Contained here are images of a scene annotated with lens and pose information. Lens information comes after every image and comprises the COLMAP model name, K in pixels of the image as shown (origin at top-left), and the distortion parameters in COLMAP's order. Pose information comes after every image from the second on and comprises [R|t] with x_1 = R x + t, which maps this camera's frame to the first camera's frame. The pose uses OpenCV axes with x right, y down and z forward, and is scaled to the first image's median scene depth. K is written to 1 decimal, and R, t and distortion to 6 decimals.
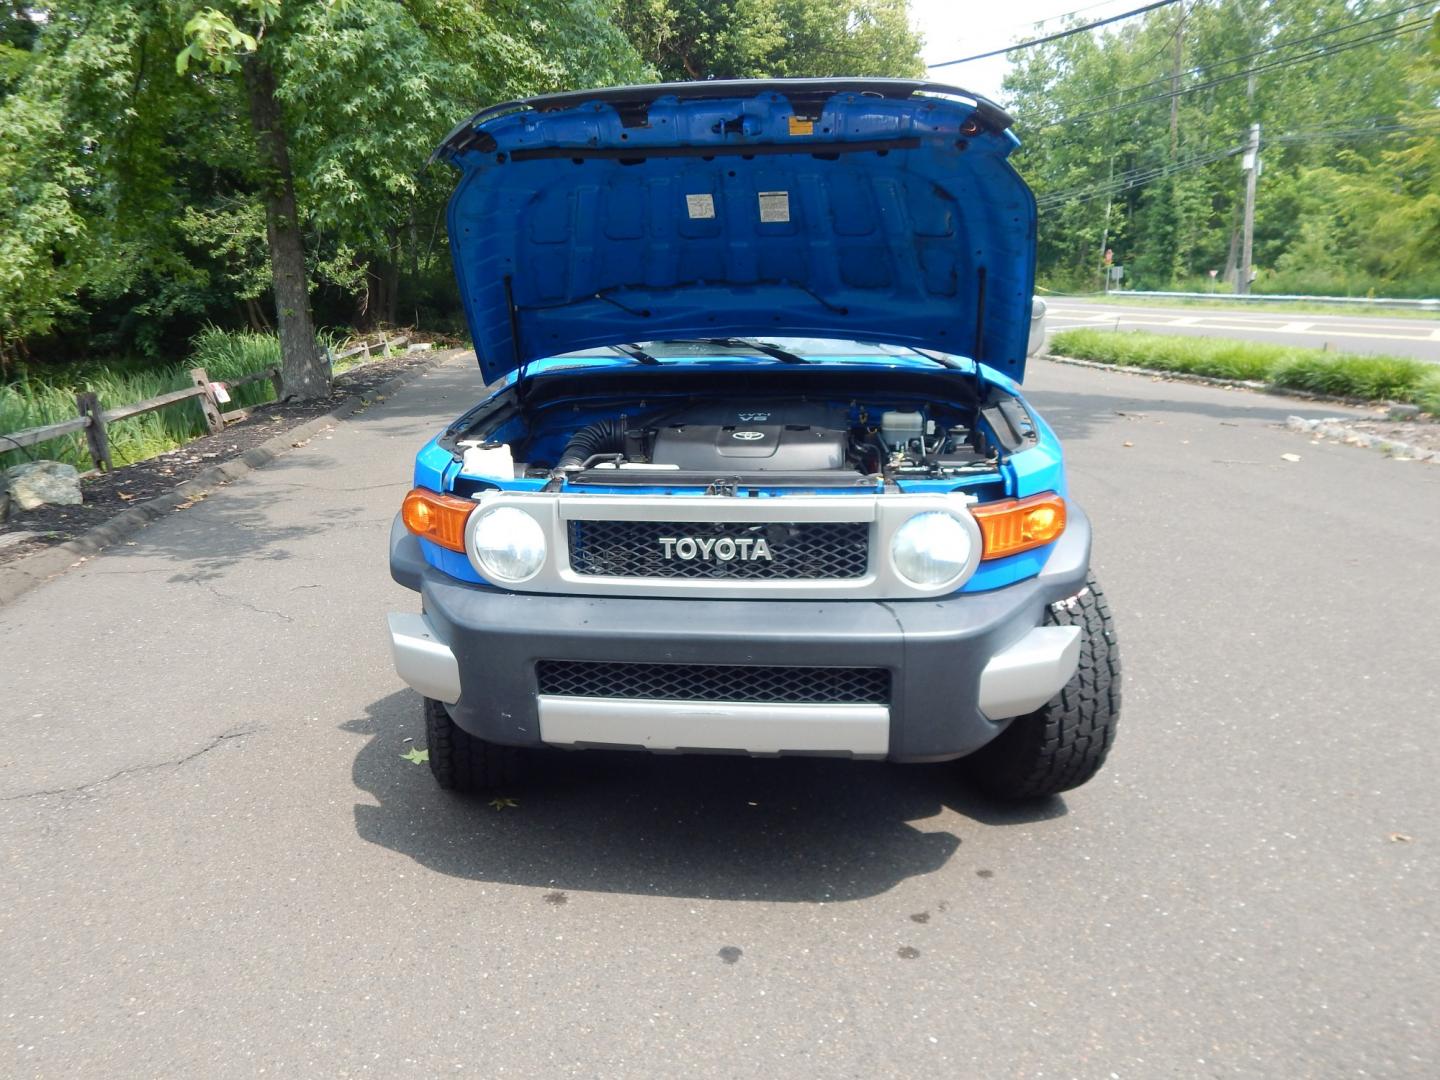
lens RADIAL K [[1031.8, 0, 720.0], [0, 1031.8, 540.0], [0, 0, 1]] dist [-0.023592, -0.000546]
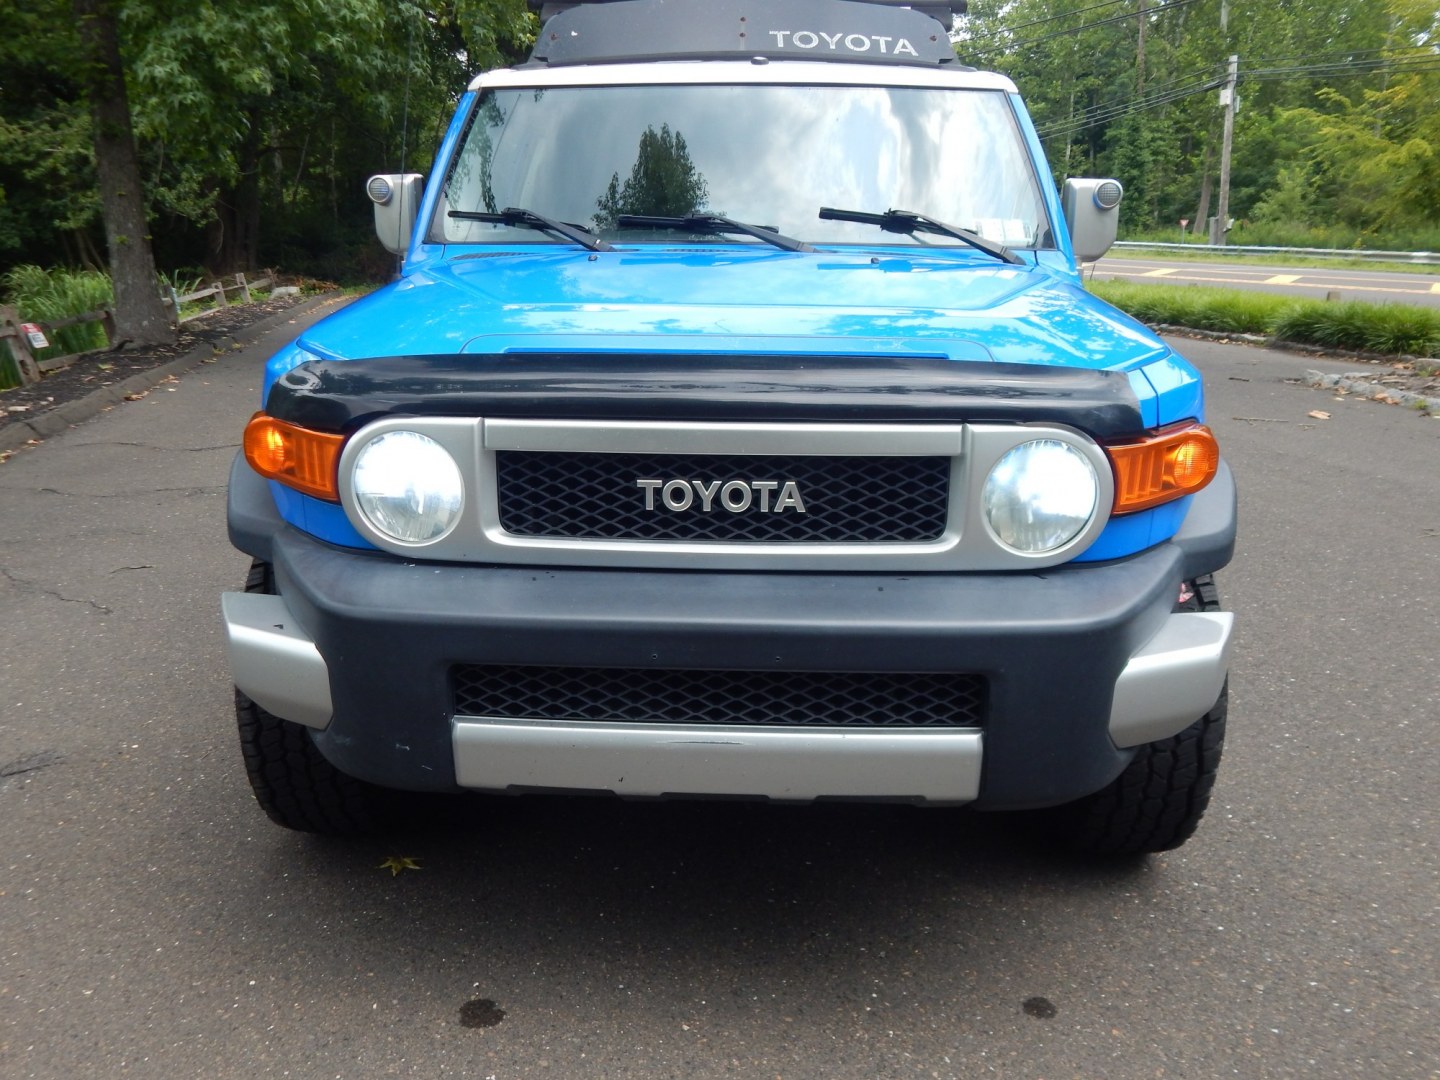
lens RADIAL K [[1191.9, 0, 720.0], [0, 1191.9, 540.0], [0, 0, 1]] dist [-0.093387, 0.116983]
pose [[0.997701, -0.004379, 0.067622, -0.025654], [0.003142, 0.999826, 0.018394, 0.010248], [-0.067691, -0.018139, 0.997541, 0.105982]]
